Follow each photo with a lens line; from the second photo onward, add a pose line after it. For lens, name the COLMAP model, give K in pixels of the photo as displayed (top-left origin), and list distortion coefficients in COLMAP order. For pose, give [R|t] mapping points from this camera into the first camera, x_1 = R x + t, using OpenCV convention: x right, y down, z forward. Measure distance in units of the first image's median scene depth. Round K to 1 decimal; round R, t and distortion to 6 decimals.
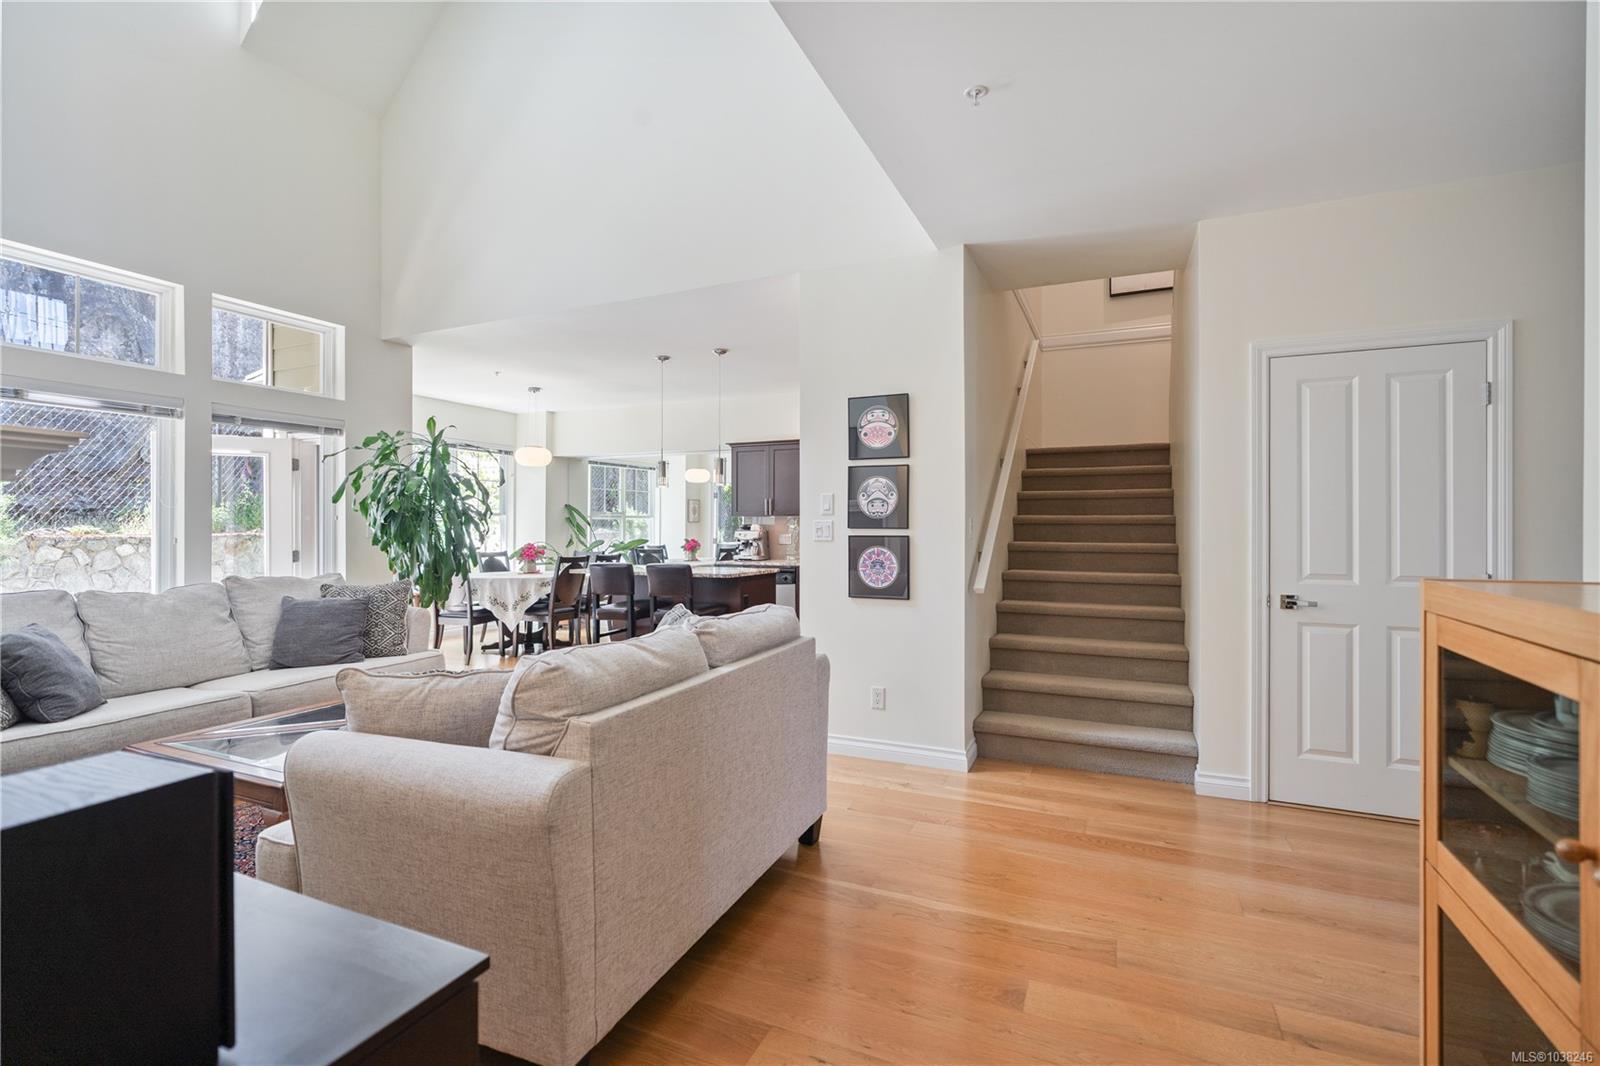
lens RADIAL K [[729.2, 0, 795.2], [0, 729.2, 537.6], [0, 0, 1]] dist [-0.002768, 0.000648]
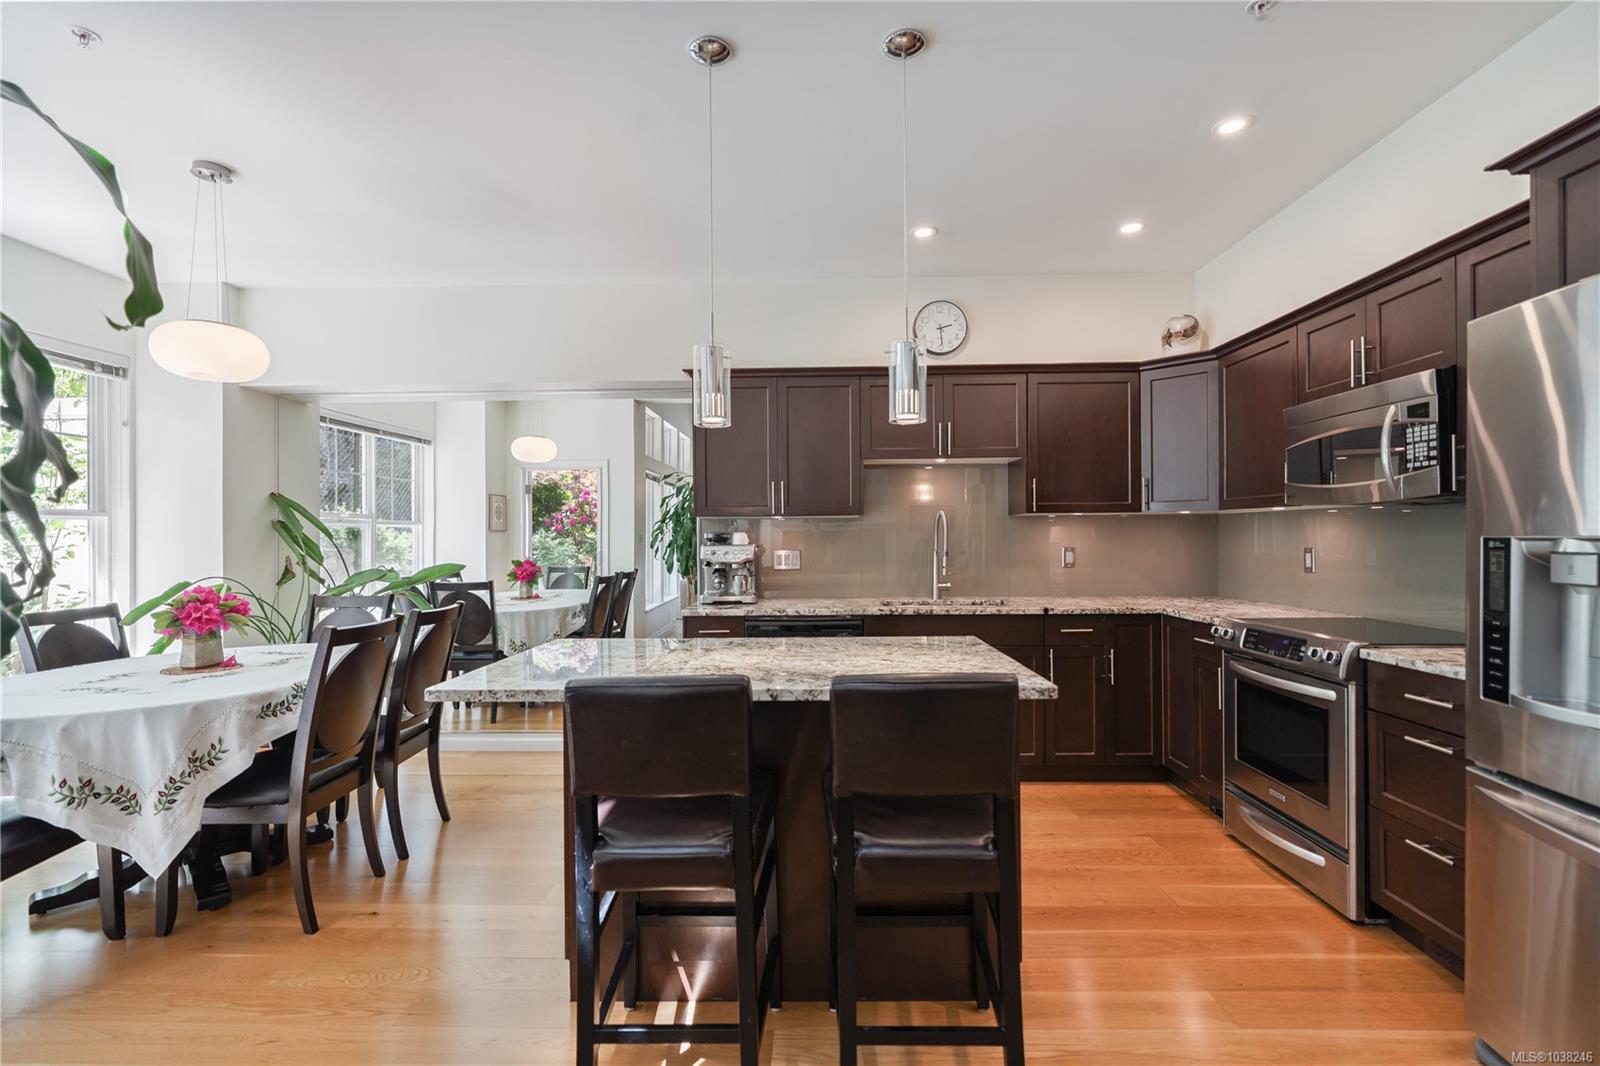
lens RADIAL K [[719.4, 0, 798.8], [0, 719.4, 545.3], [0, 0, 1]] dist [-0.003273, 0.000552]
pose [[0.920167, -0.012780, 0.391317, -0.211352], [0.013936, 0.999903, -0.000115, -0.008821], [-0.391277, 0.005559, 0.920256, 0.506239]]
